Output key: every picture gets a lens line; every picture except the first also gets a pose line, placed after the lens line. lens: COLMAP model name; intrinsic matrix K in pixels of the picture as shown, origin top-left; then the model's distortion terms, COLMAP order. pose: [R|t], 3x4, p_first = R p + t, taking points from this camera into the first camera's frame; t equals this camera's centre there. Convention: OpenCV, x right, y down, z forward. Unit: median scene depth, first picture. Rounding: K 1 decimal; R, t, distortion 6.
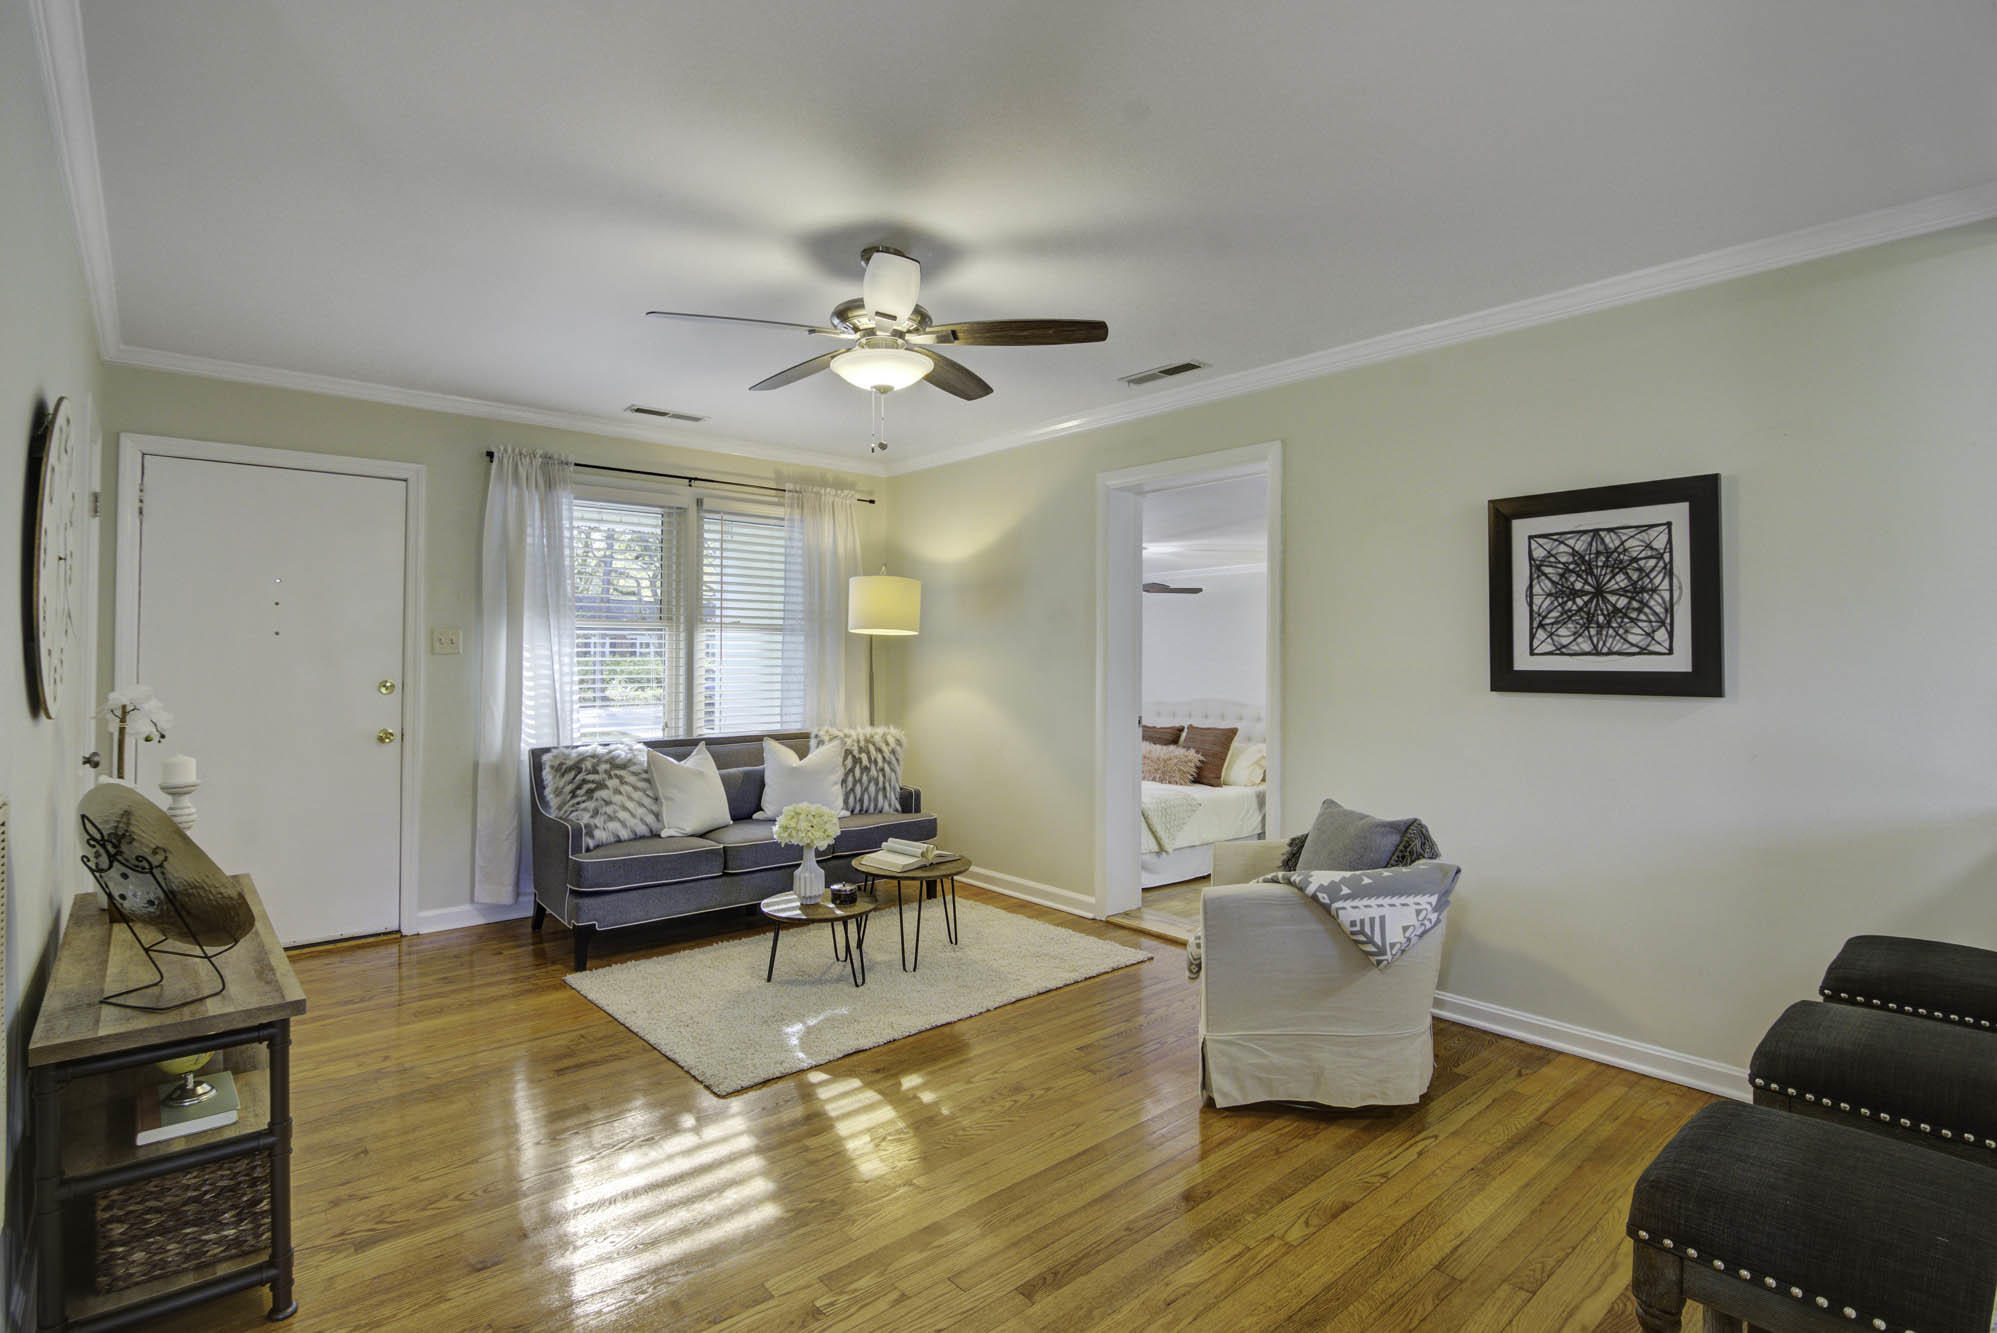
lens RADIAL K [[960.1, 0, 988.0], [0, 960.1, 650.2], [0, 0, 1]] dist [-0.020376, -0.000842]
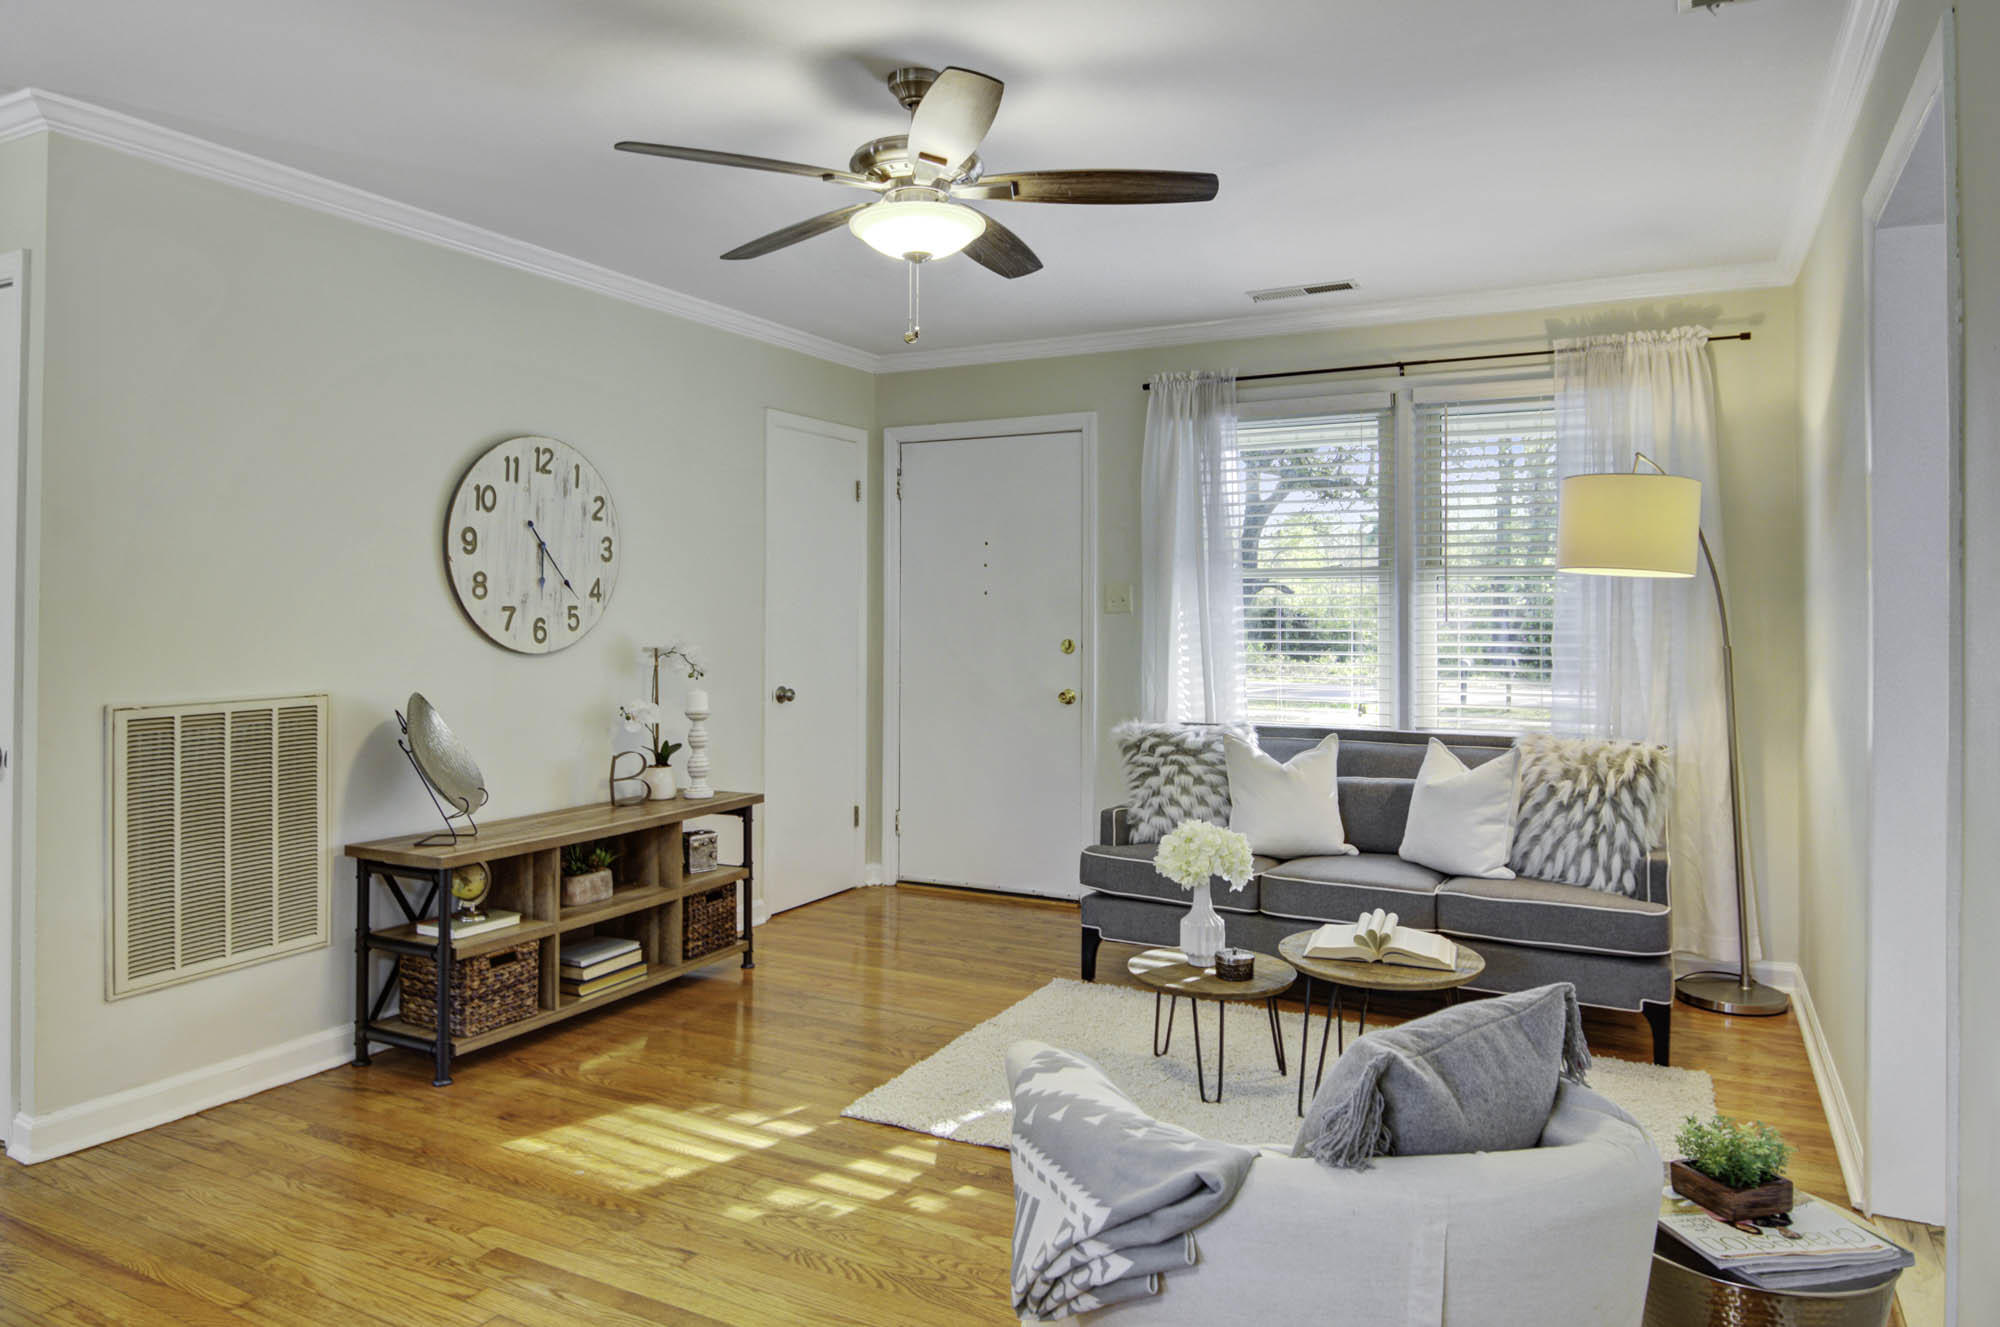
lens RADIAL K [[1288.3, 0, 998.6], [0, 1288.3, 602.0], [0, 0, 1]] dist [-0.008511, -0.003242]
pose [[0.359932, -0.009217, -0.932933, 0.465258], [0.001597, 0.999956, -0.009263, 0.004635], [0.932977, 0.001845, 0.359931, 0.377894]]
